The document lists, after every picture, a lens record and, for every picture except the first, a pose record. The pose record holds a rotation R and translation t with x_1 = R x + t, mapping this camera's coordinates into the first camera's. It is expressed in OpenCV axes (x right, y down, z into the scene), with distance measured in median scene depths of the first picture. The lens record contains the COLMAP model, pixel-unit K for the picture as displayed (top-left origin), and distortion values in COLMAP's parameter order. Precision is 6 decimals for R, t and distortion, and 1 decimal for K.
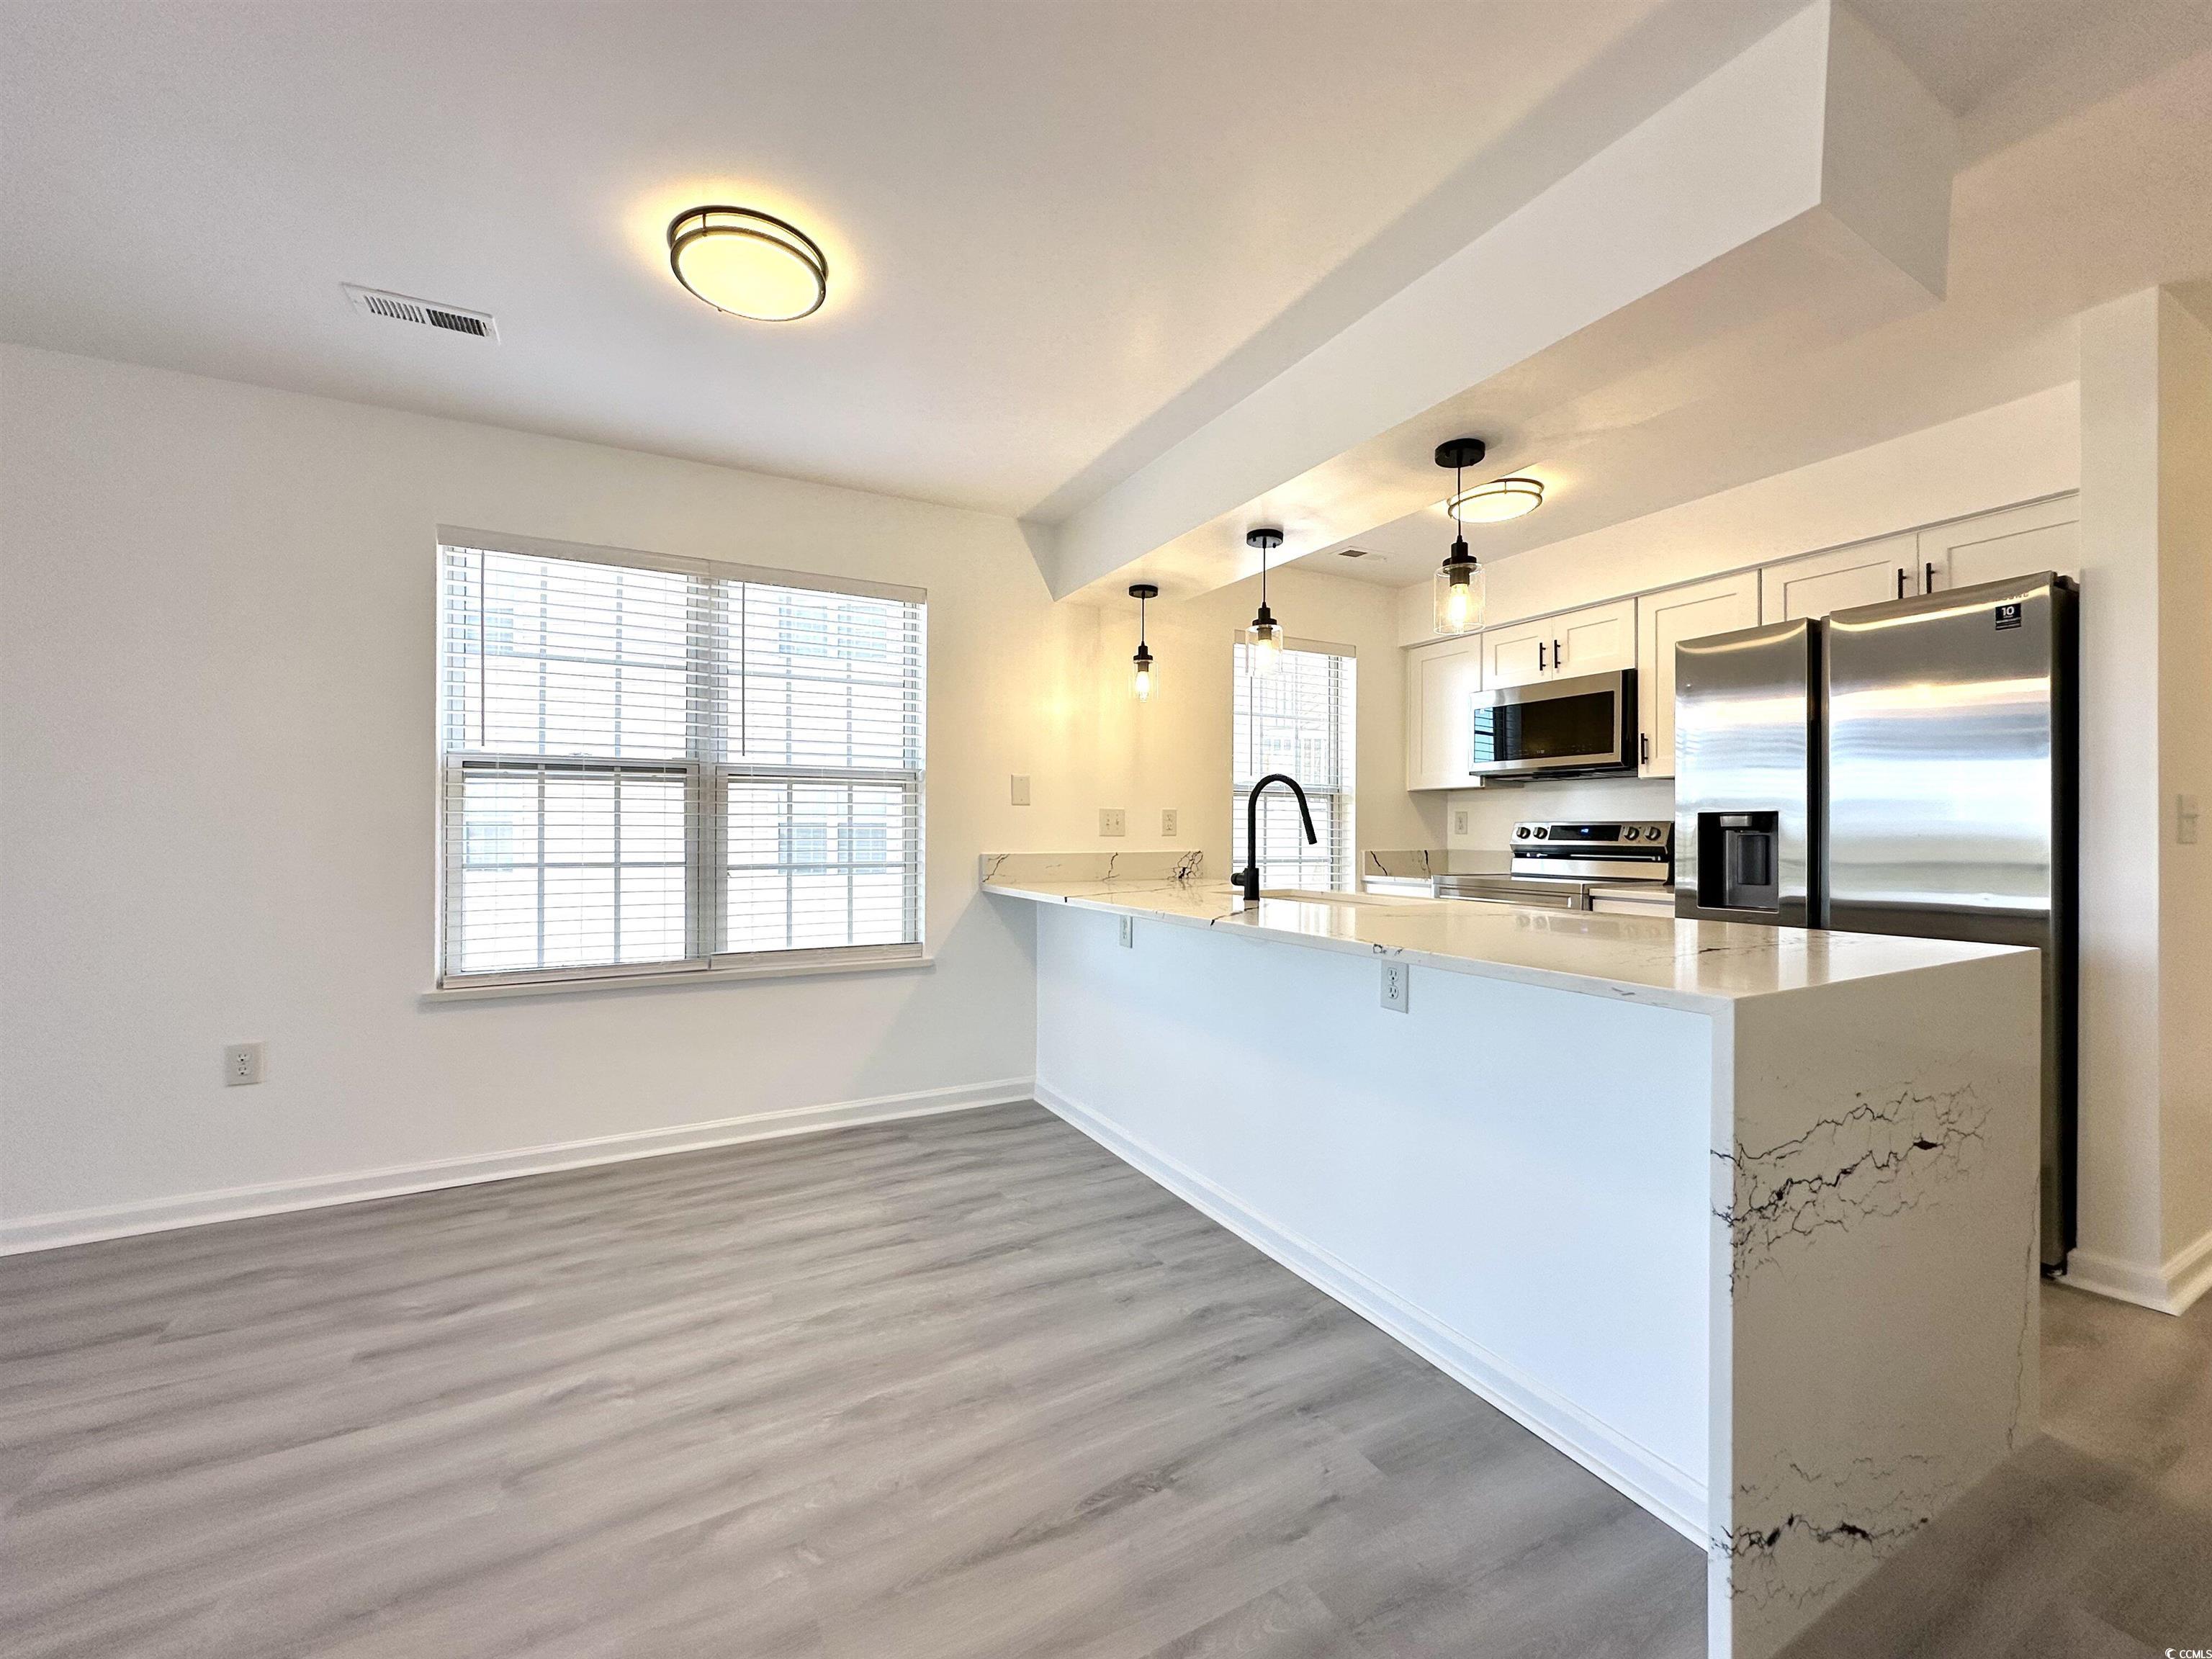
lens RADIAL K [[887.0, 0, 1104.6], [0, 887.0, 826.2], [0, 0, 1]] dist [-0.001717, 0.000894]
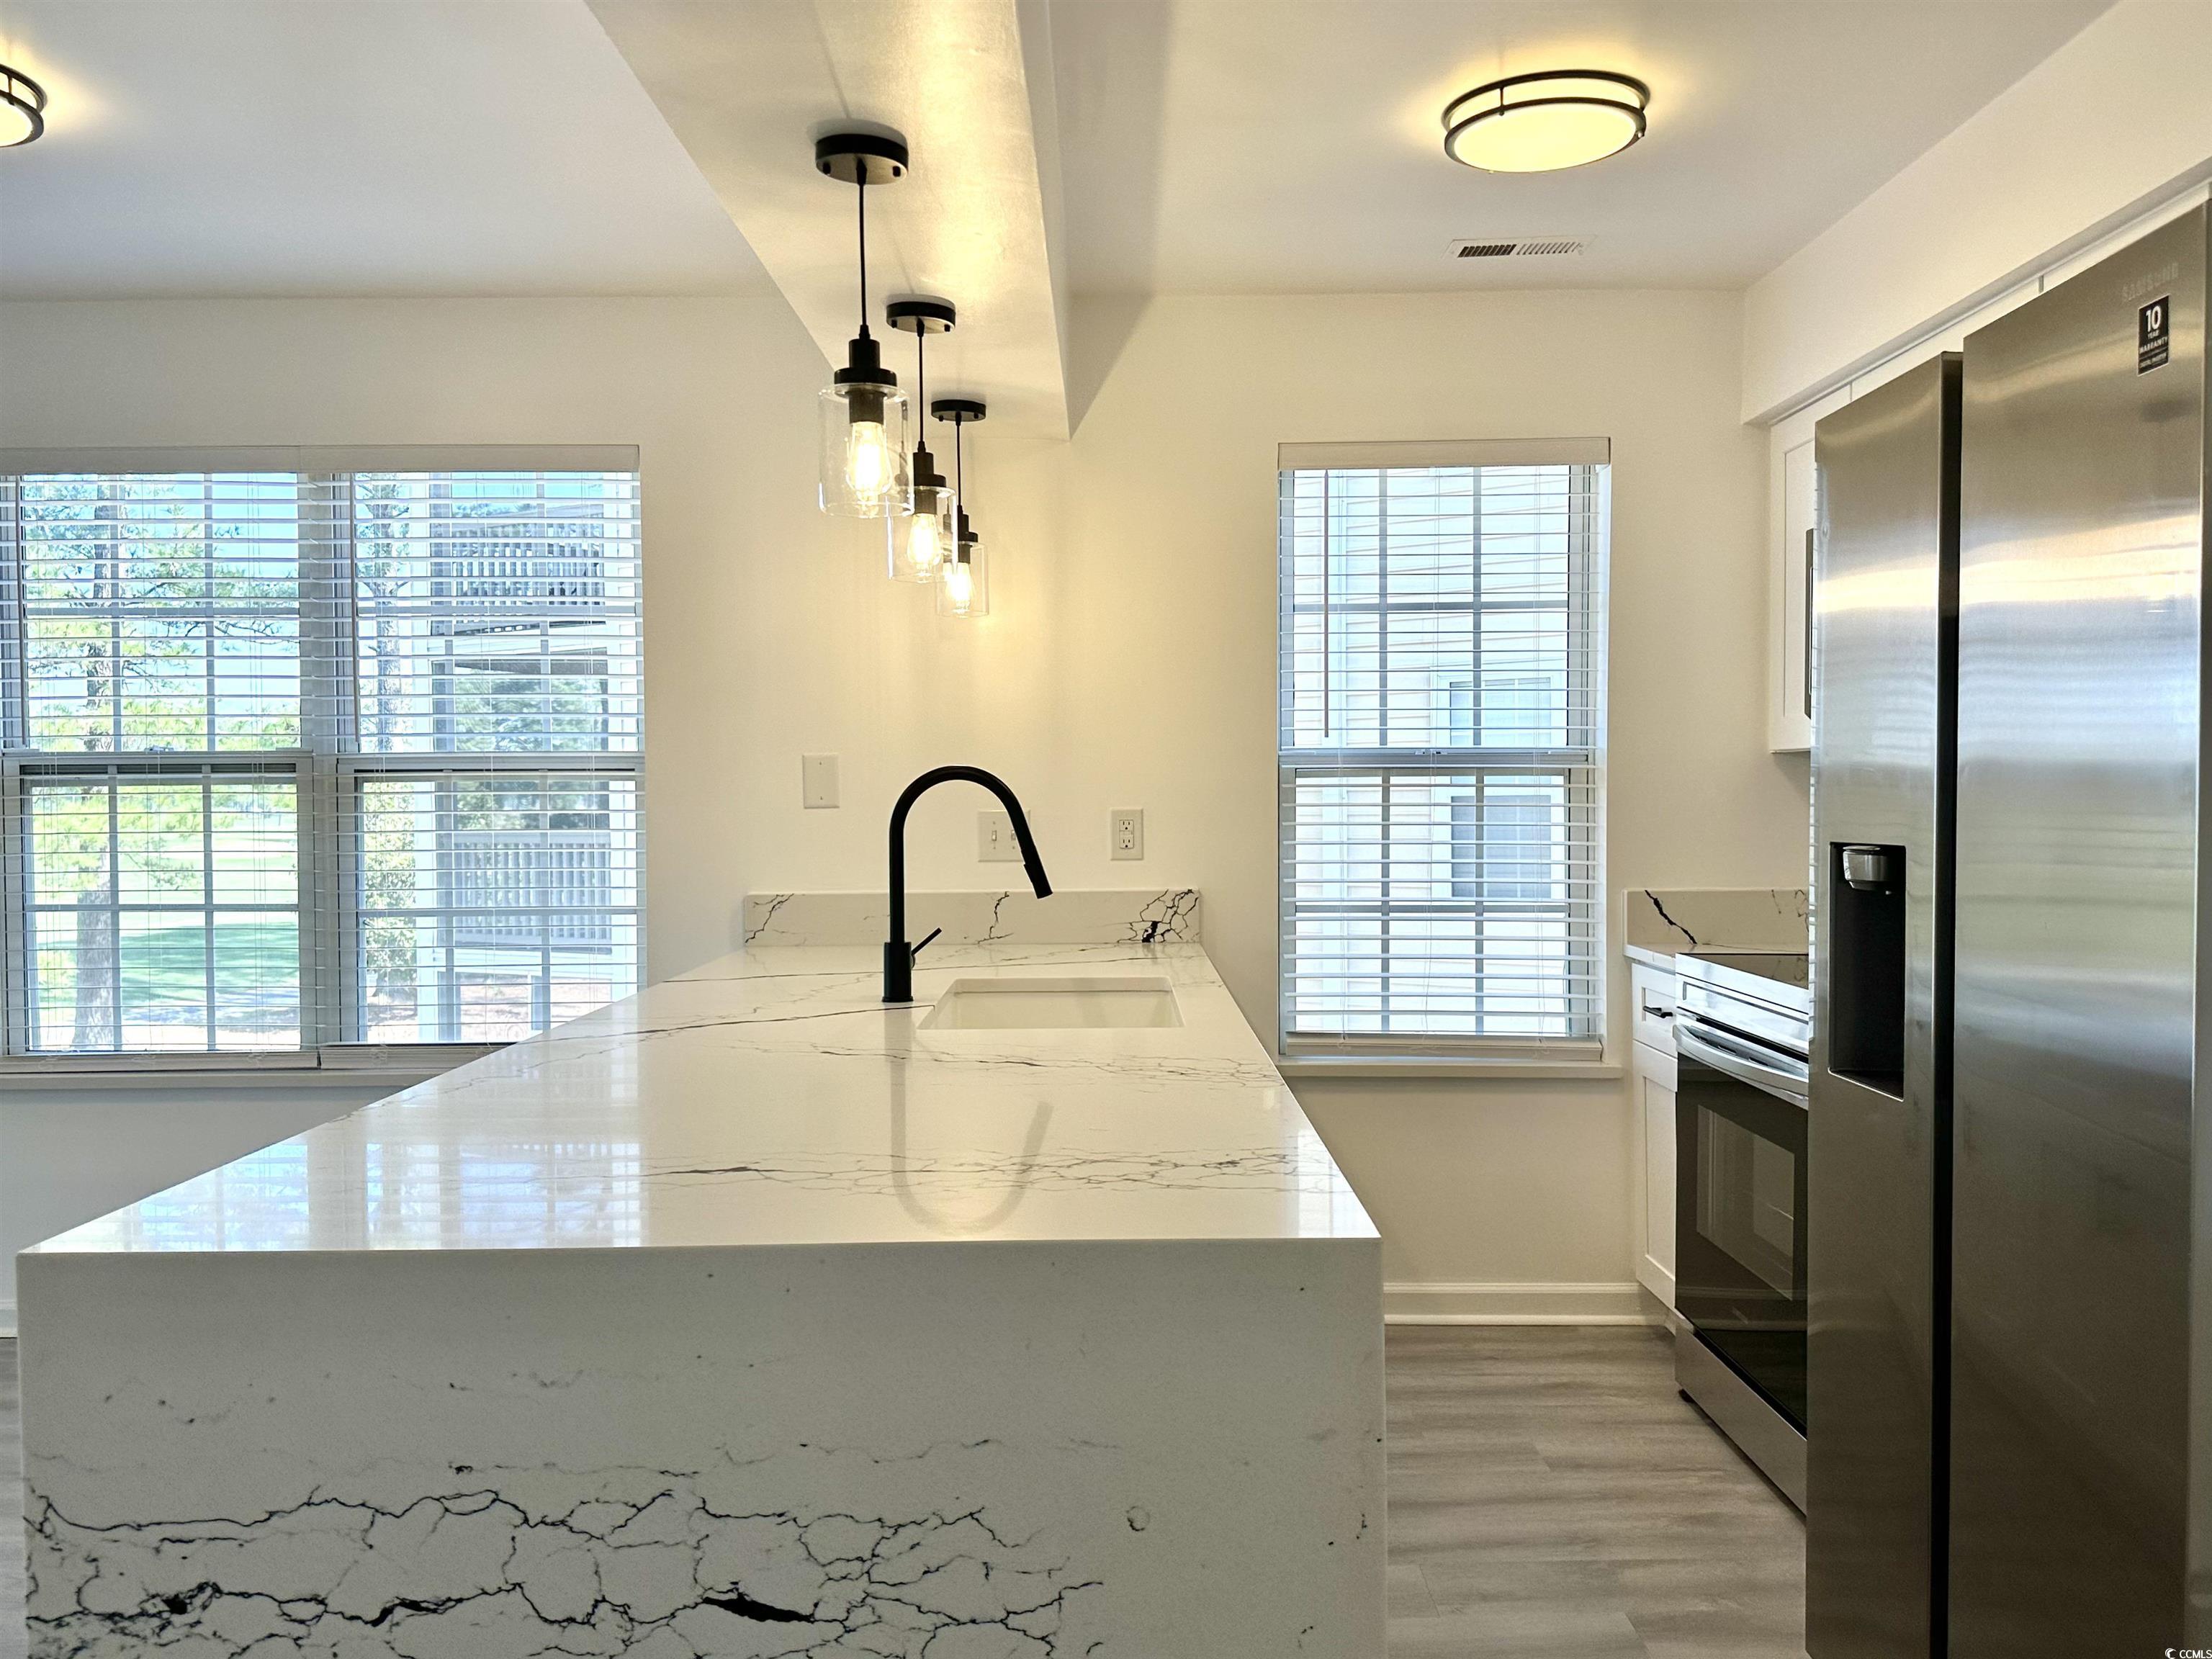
lens RADIAL K [[1772.3, 0, 1106.0], [0, 1772.3, 829.5], [0, 0, 1]] dist [0.008159, -0.017476]
pose [[0.881752, 0.000297, -0.471712, 0.689593], [0.011981, 0.999663, 0.023024, -0.039308], [0.471560, -0.025953, 0.881452, 0.107621]]
